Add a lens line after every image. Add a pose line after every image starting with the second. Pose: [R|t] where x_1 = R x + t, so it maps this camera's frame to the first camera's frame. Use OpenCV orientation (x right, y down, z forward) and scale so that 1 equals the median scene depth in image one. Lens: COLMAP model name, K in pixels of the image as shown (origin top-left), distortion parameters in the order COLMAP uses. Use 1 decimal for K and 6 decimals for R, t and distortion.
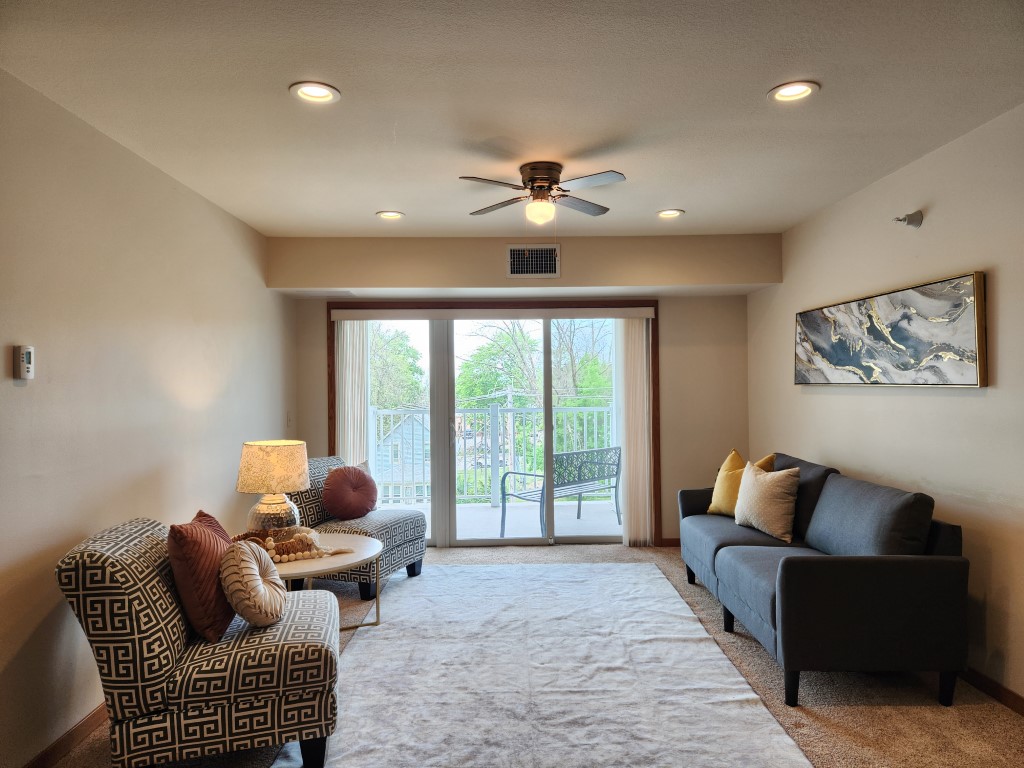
lens RADIAL K [[686.2, 0, 511.7], [0, 686.2, 382.9], [0, 0, 1]] dist [-0.000144, 0.000030]
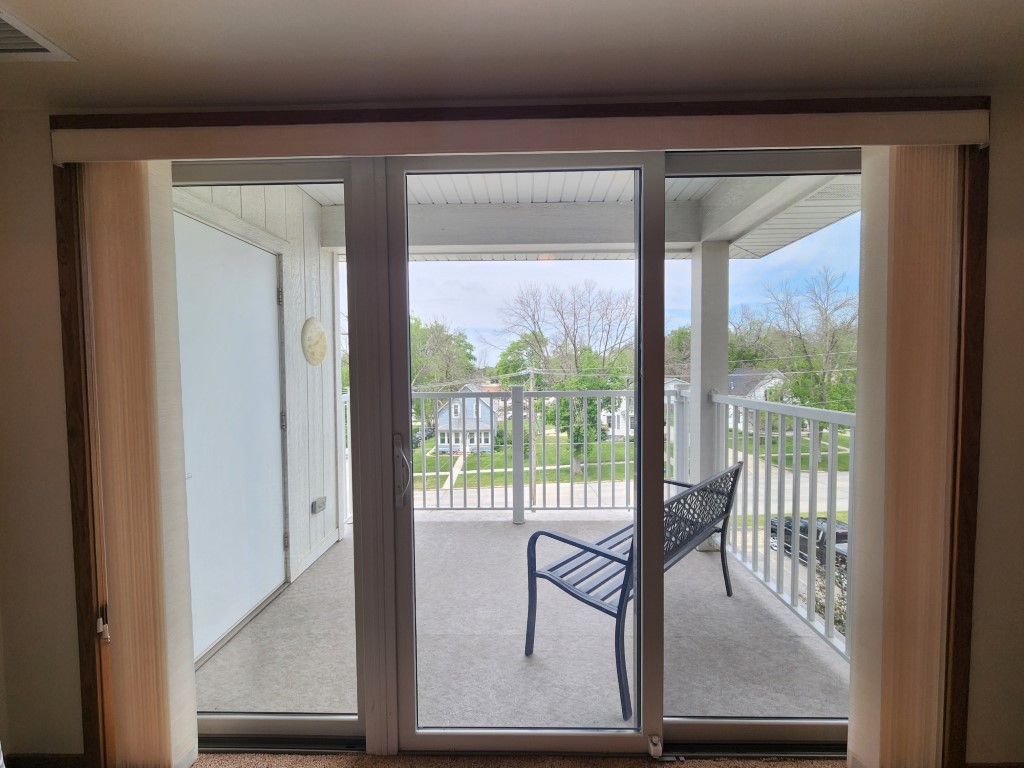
lens RADIAL K [[416.2, 0, 514.6], [0, 416.2, 383.1], [0, 0, 1]] dist [0.001972, -0.000893]
pose [[0.999128, 0.004610, -0.041497, -0.003566], [-0.002889, 0.999137, 0.041445, 0.003531], [0.041652, -0.041289, 0.998279, 0.196251]]
